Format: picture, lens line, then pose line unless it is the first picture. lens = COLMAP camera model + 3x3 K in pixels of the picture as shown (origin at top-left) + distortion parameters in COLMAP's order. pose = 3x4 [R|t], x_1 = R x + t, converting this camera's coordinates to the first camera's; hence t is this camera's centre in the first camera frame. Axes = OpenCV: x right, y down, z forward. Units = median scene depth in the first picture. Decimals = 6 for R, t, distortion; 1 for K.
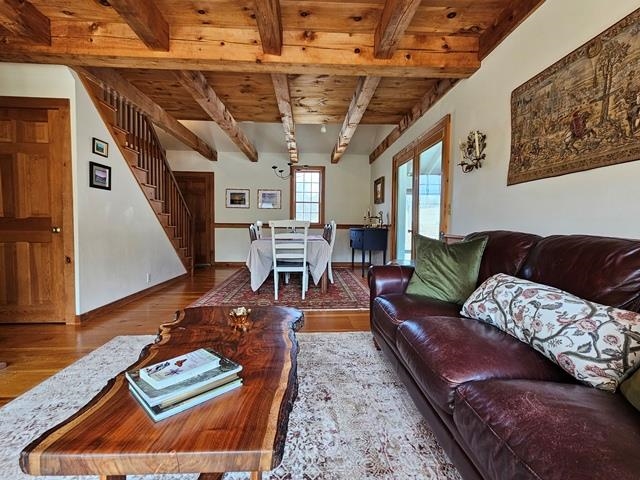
lens RADIAL K [[304.7, 0, 323.5], [0, 304.7, 240.0], [0, 0, 1]] dist [0.003701, 0.000852]
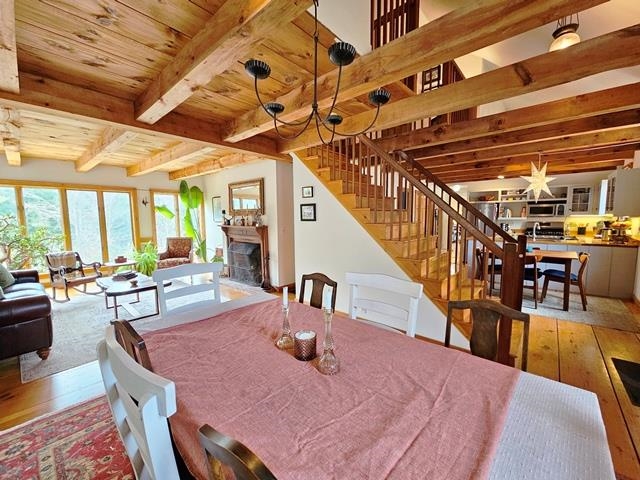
lens RADIAL K [[262.3, 0, 323.0], [0, 262.3, 240.6], [0, 0, 1]] dist [0.003969, 0.000177]
pose [[-0.701505, 0.067218, -0.709488, 0.141899], [-0.033299, 0.991363, 0.126847, -0.376497], [0.711886, 0.112609, -0.693208, 3.046280]]
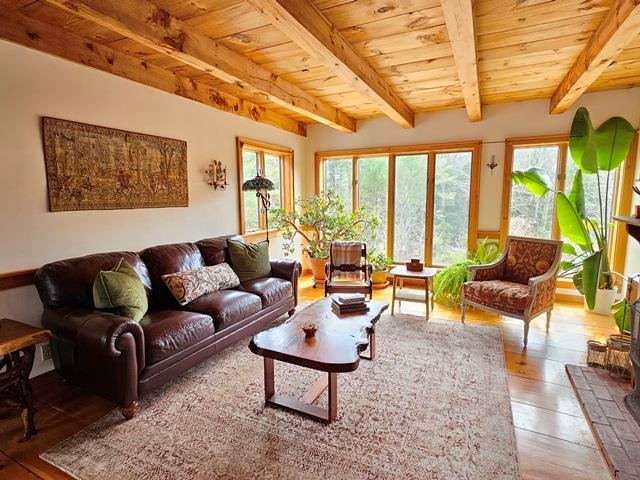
lens RADIAL K [[337.6, 0, 322.5], [0, 337.6, 239.5], [0, 0, 1]] dist [0.002603, 0.001421]
pose [[-0.872252, -0.063290, 0.484945, -0.791009], [0.024906, 0.984556, 0.173292, -0.292989], [-0.488423, 0.163232, -0.857204, 1.726360]]
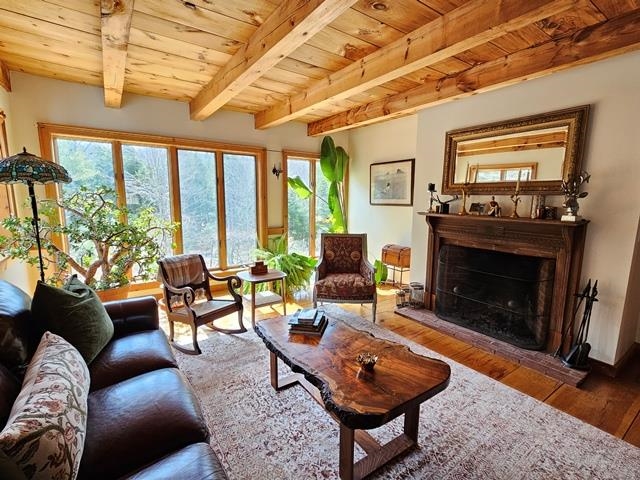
lens RADIAL K [[304.7, 0, 323.5], [0, 304.7, 240.0], [0, 0, 1]] dist [0.003701, 0.000852]
pose [[-0.850627, 0.058740, -0.522479, 0.302947], [-0.043752, 0.982385, 0.181675, -0.280684], [0.523947, 0.177397, -0.833073, 1.401287]]
